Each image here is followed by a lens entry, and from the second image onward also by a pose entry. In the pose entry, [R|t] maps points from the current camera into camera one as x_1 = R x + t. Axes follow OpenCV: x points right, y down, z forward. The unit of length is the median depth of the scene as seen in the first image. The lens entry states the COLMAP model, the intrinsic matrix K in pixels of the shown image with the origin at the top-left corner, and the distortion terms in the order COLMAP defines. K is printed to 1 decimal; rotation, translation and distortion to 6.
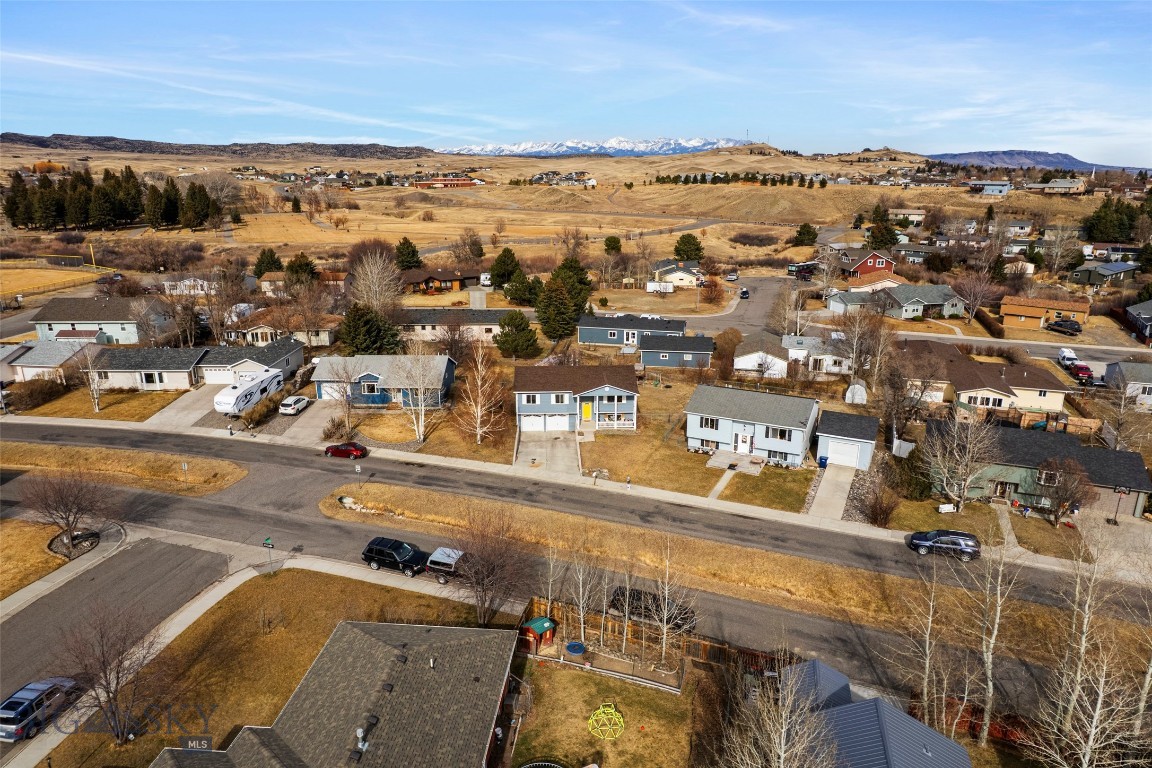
lens RADIAL K [[739.7, 0, 576.0], [0, 739.7, 384.0], [0, 0, 1]] dist [-0.077960, 0.066159]
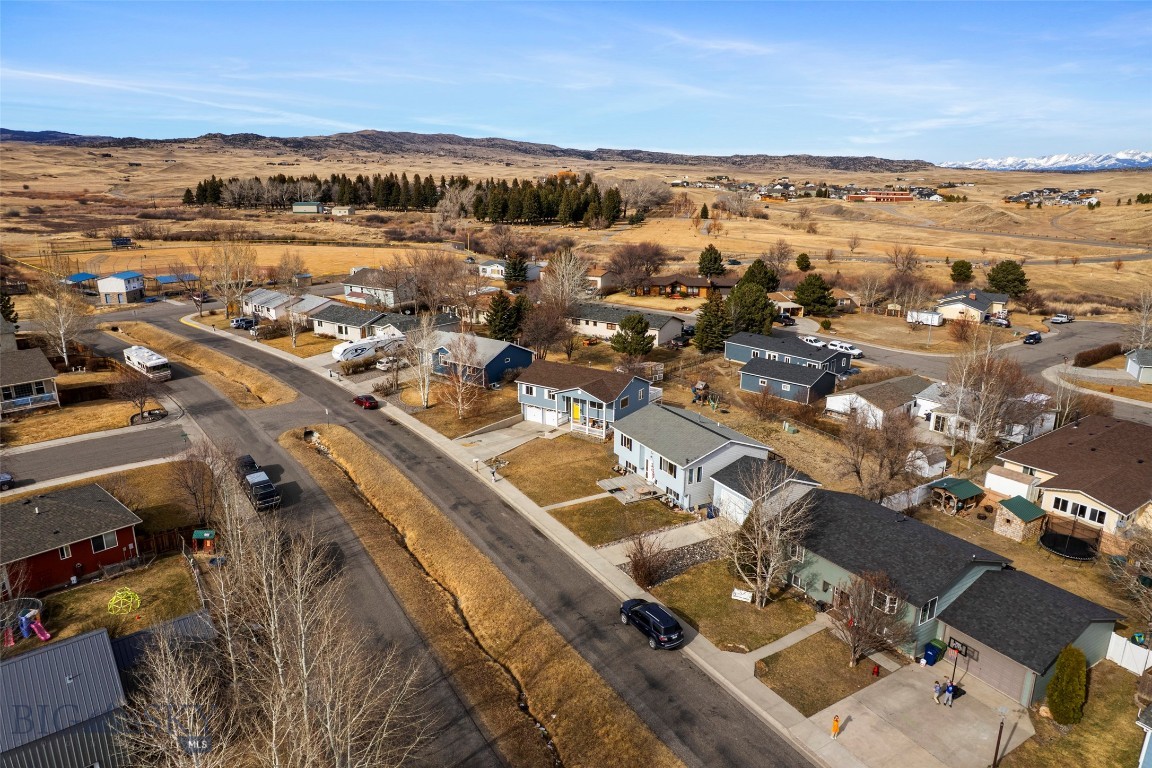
lens RADIAL K [[739.7, 0, 576.0], [0, 739.7, 384.0], [0, 0, 1]] dist [-0.077960, 0.066159]
pose [[0.805004, 0.163084, -0.570414, 0.578518], [-0.171985, 0.984339, 0.038711, -0.039755], [0.567794, 0.066940, 0.820445, 0.172321]]
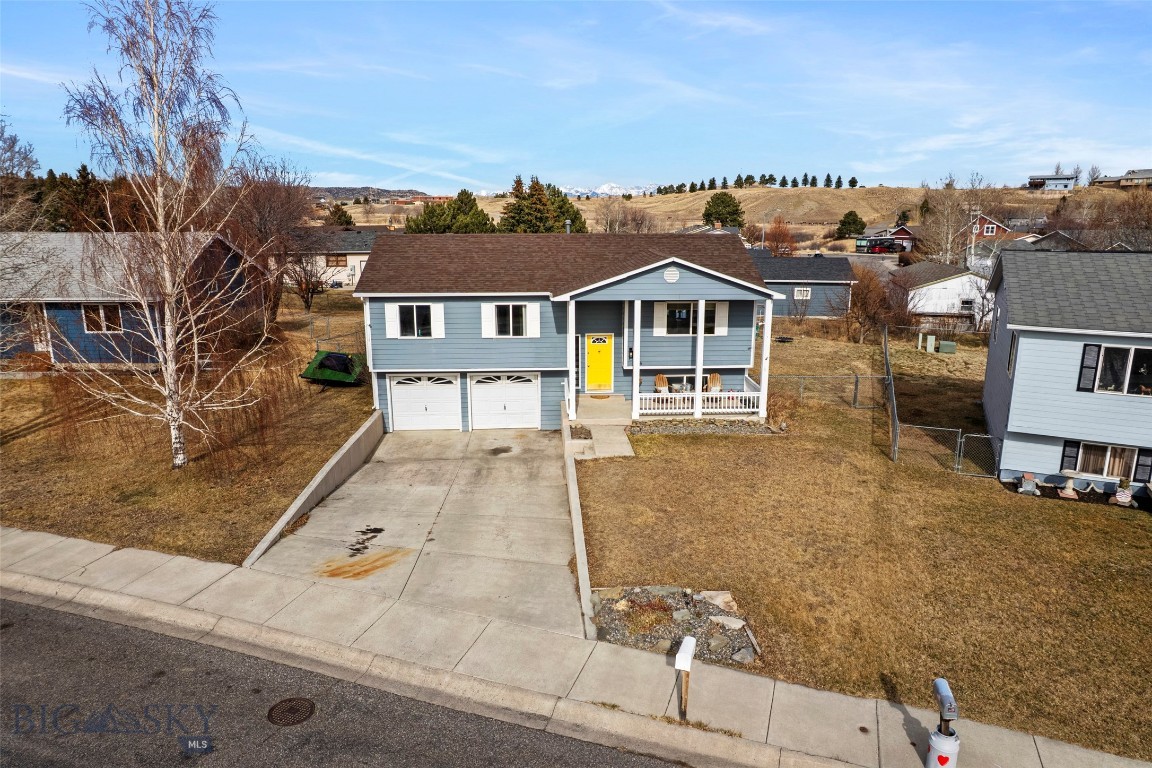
lens RADIAL K [[739.7, 0, 576.0], [0, 739.7, 384.0], [0, 0, 1]] dist [-0.077960, 0.066159]
pose [[0.999952, -0.003265, 0.009263, 0.001970], [0.003809, 0.998234, -0.059289, 0.062959], [-0.009053, 0.059322, 0.998198, 0.687551]]
